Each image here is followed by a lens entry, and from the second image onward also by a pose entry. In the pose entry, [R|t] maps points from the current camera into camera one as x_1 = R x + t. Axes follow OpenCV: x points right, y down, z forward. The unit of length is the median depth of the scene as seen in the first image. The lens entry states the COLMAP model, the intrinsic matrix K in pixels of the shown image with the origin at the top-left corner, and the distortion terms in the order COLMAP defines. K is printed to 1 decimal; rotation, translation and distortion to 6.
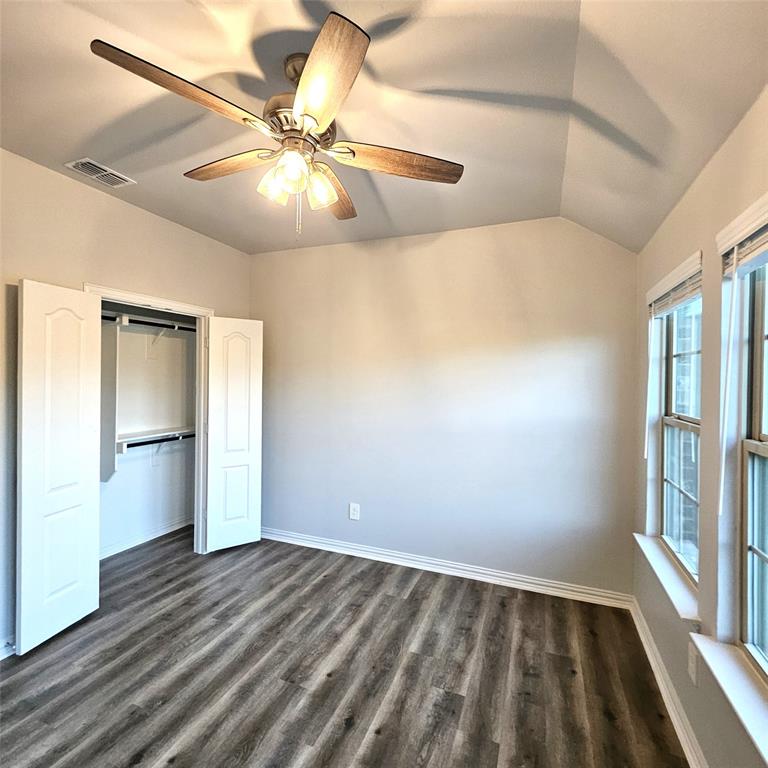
lens RADIAL K [[399.3, 0, 382.4], [0, 399.3, 380.9], [0, 0, 1]] dist [0.008954, -0.002207]
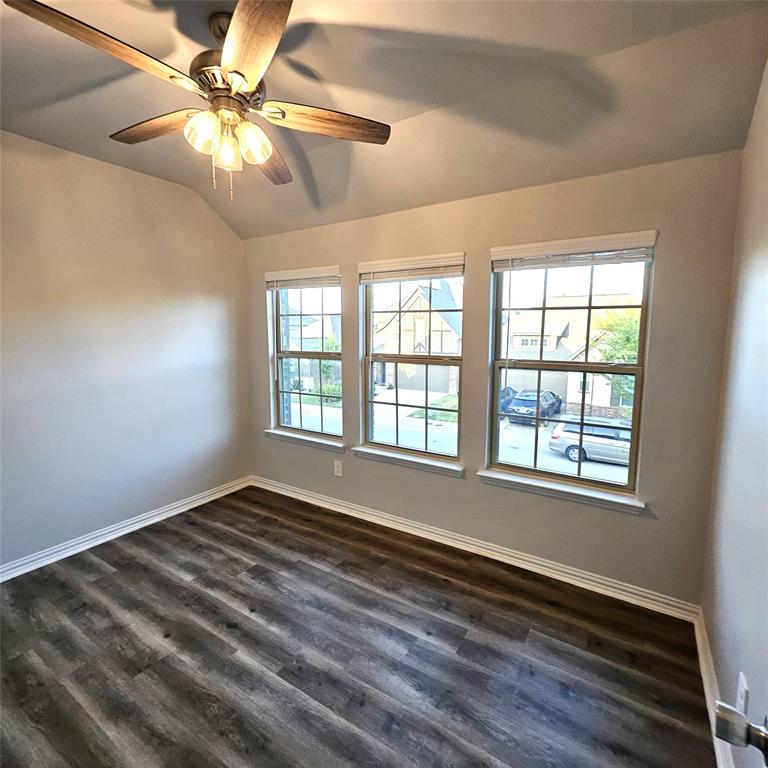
lens RADIAL K [[399.3, 0, 377.3], [0, 399.3, 382.8], [0, 0, 1]] dist [0.008954, -0.002207]
pose [[0.217314, -0.142028, 0.965713, -0.789001], [0.010910, 0.989649, 0.143093, -0.019983], [-0.976041, -0.020560, 0.216615, 0.258597]]
